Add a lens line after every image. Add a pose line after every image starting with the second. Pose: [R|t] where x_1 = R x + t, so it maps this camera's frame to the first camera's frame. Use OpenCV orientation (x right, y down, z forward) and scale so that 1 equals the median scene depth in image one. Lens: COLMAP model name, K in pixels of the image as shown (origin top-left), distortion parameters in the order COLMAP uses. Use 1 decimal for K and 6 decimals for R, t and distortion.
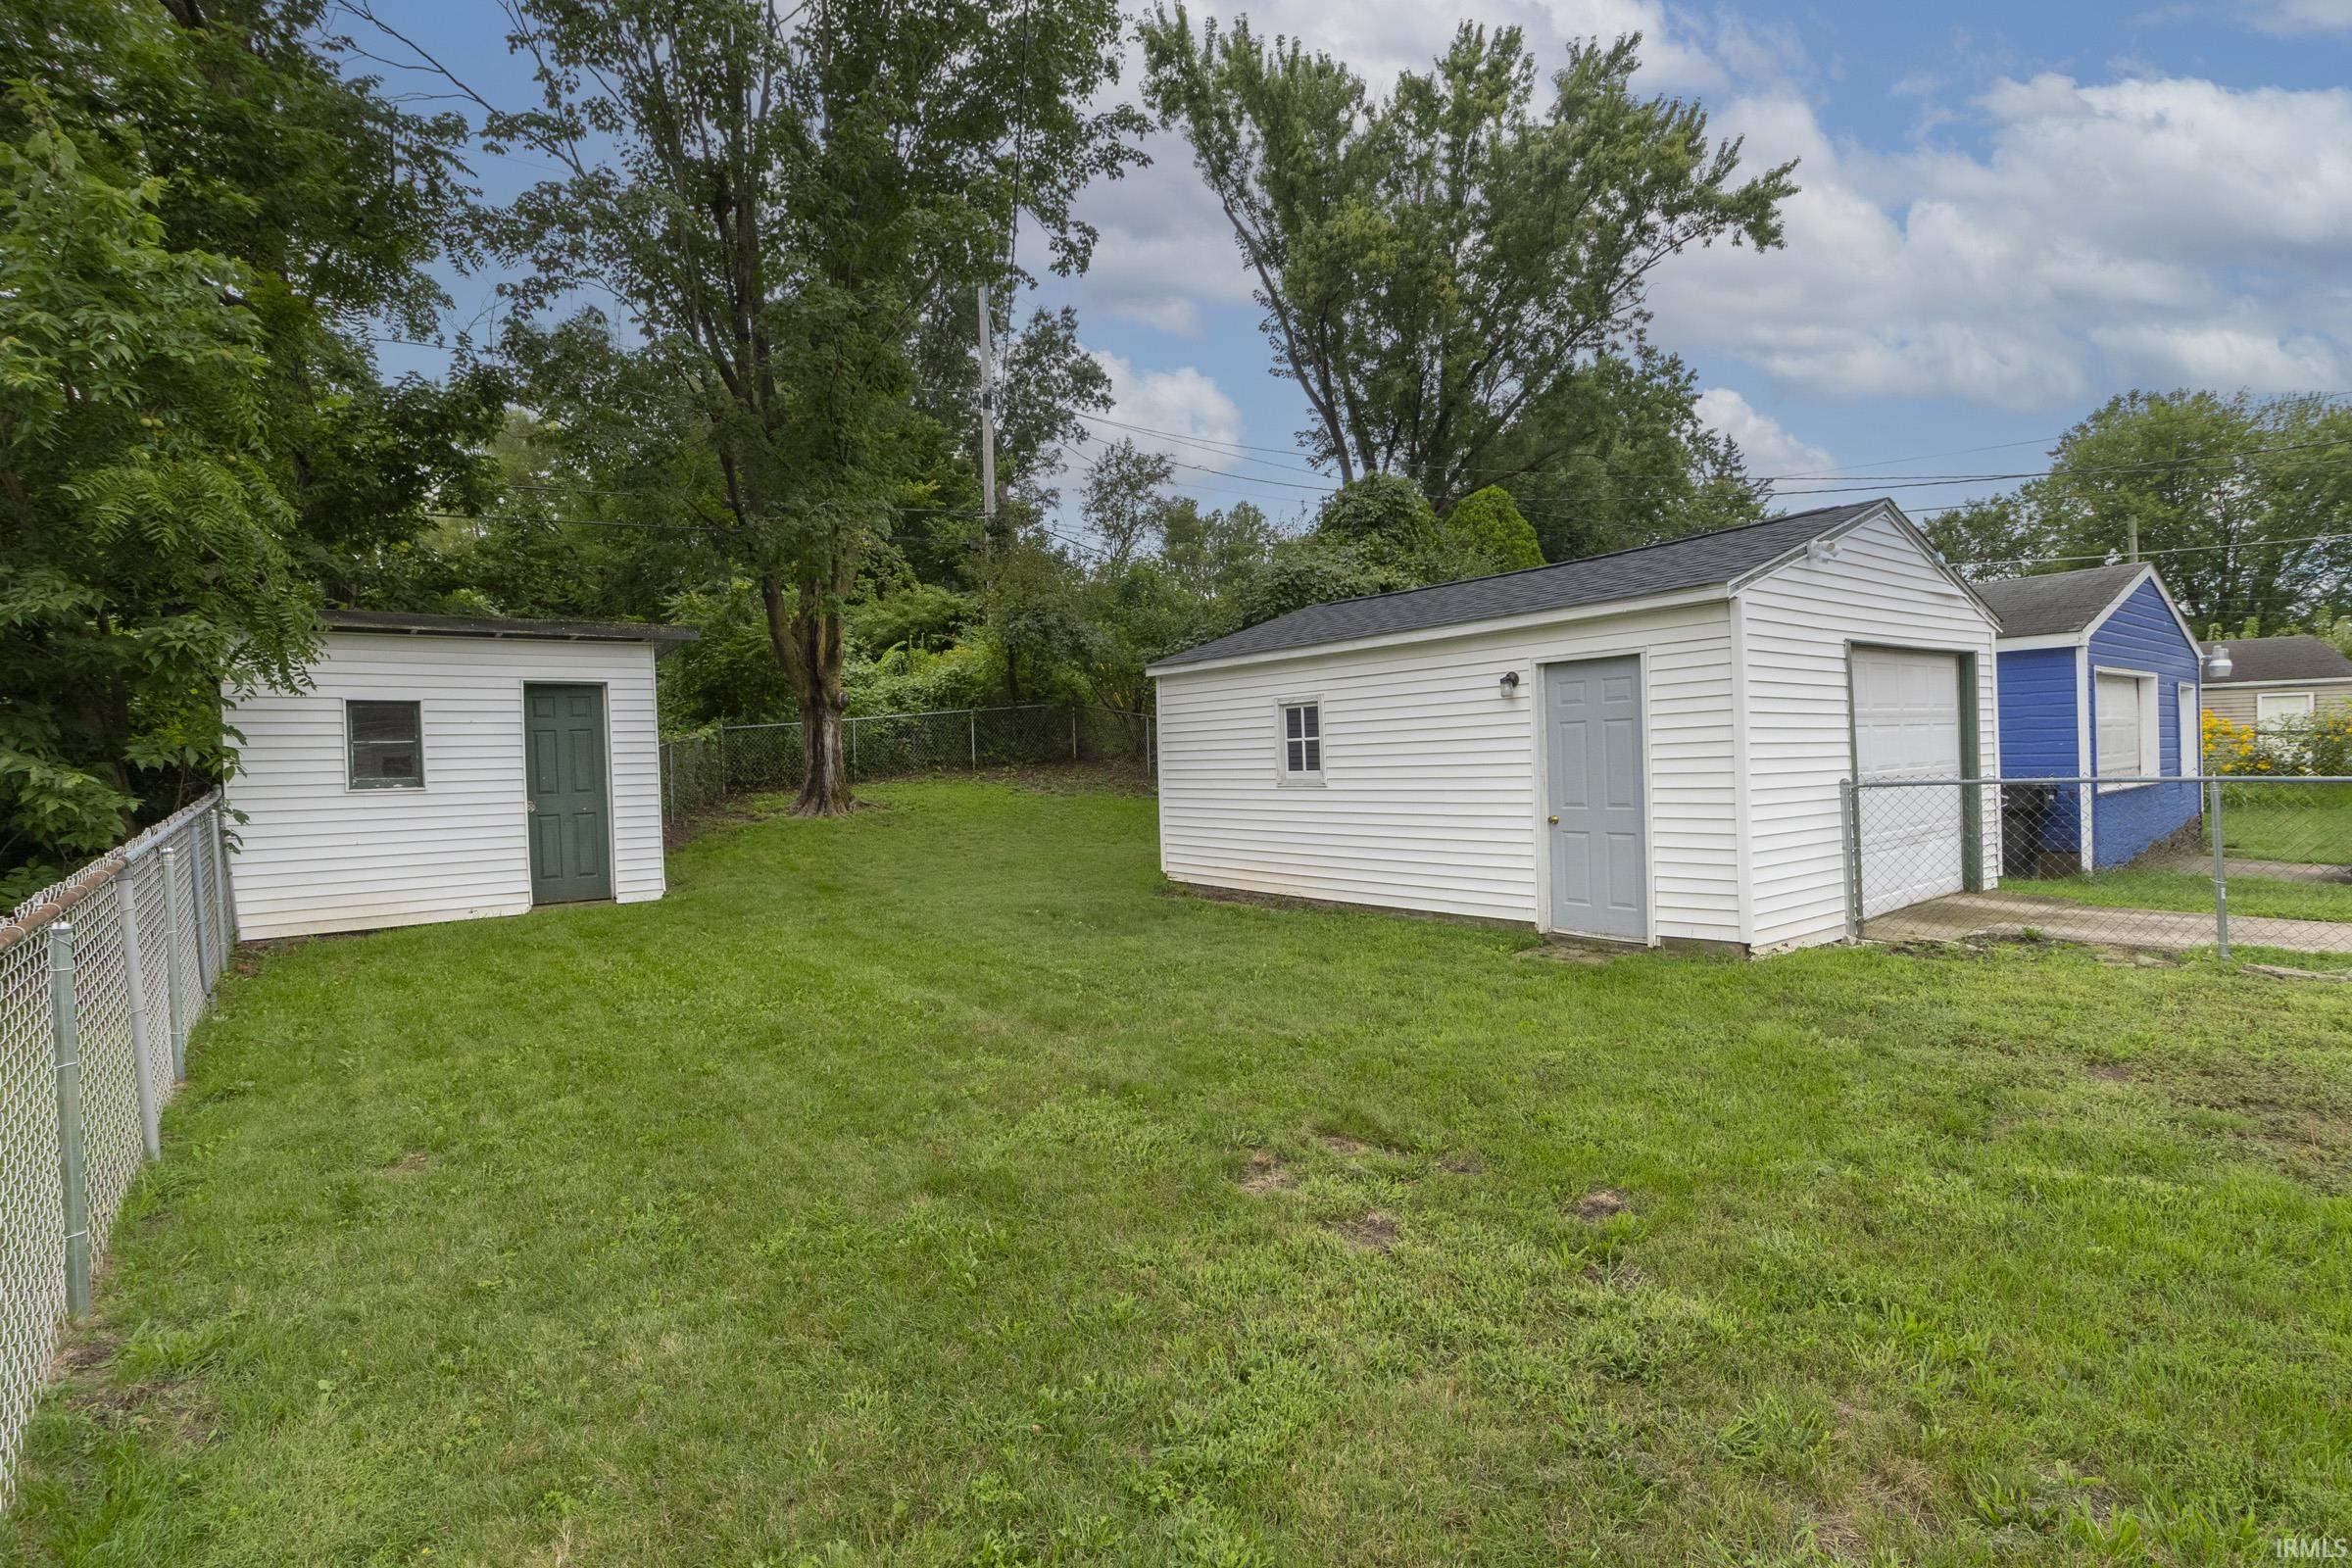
lens RADIAL K [[1070.1, 0, 1171.5], [0, 1070.1, 776.3], [0, 0, 1]] dist [0.000313, -0.013688]
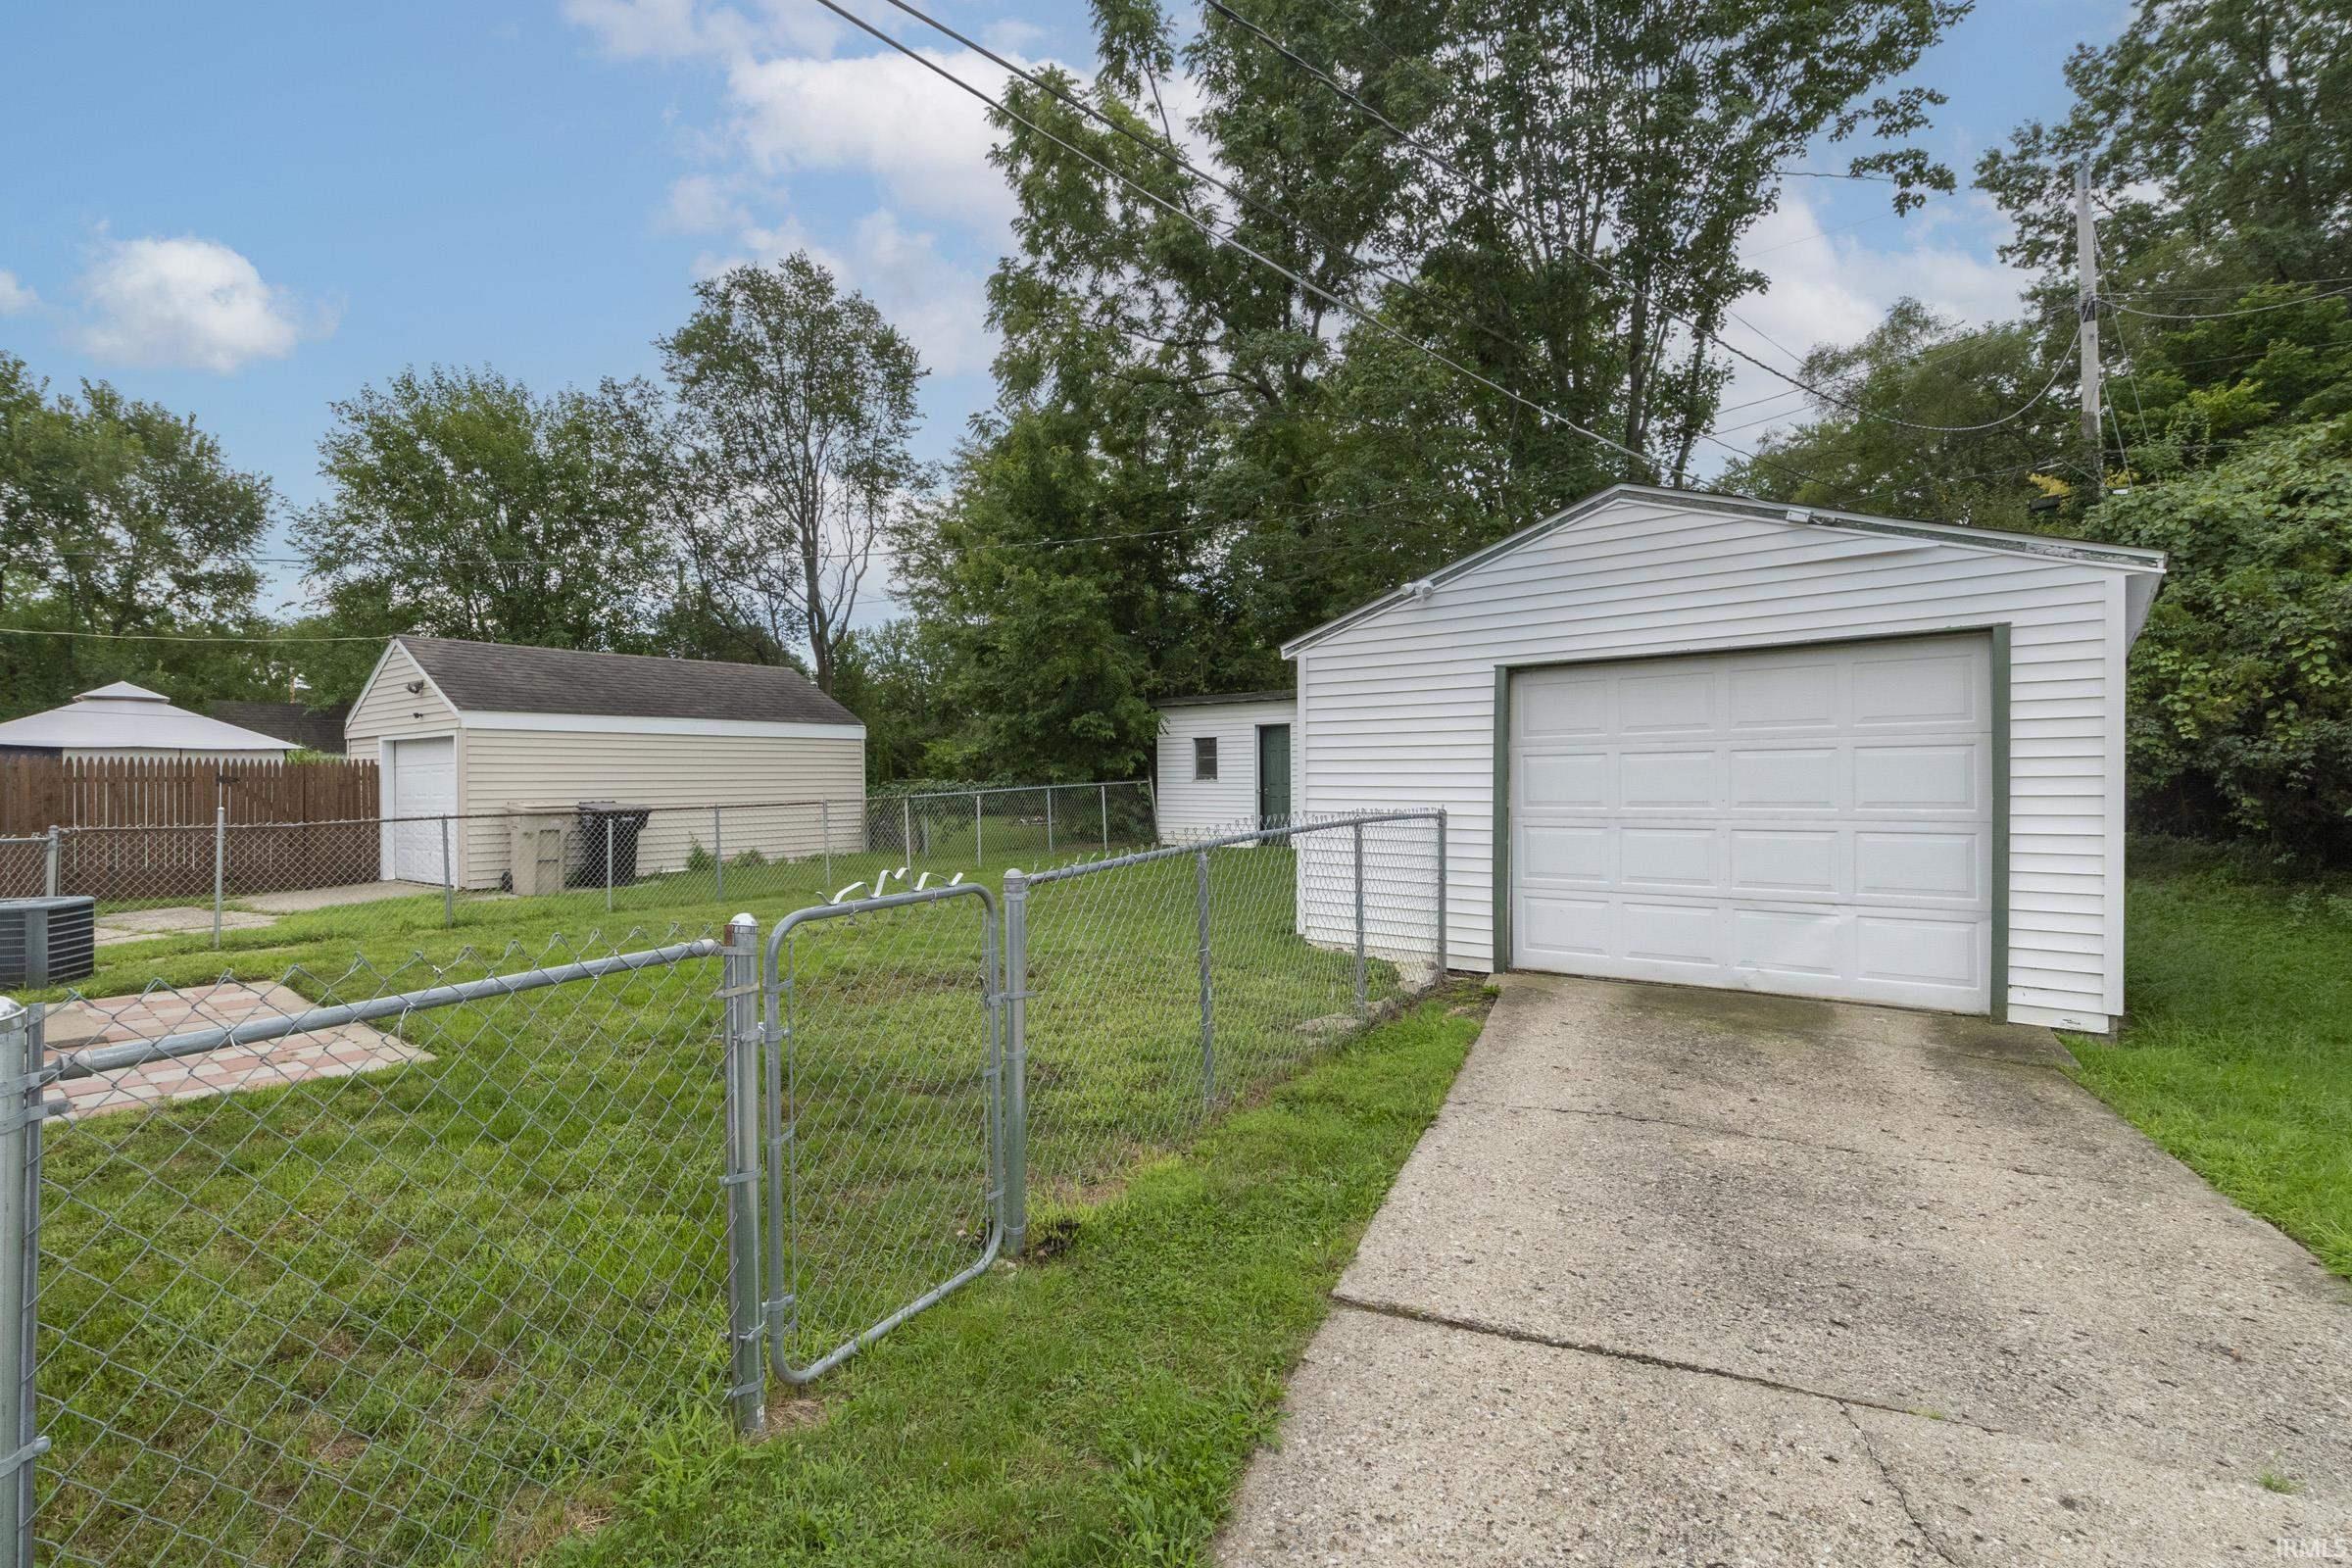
lens RADIAL K [[1059.0, 0, 1171.2], [0, 1059.0, 792.2], [0, 0, 1]] dist [-0.005361, -0.000222]
pose [[0.215886, 0.043994, -0.975427, 0.732347], [-0.015931, 0.999010, 0.041531, -0.028563], [0.976289, 0.006573, 0.216374, 0.279518]]
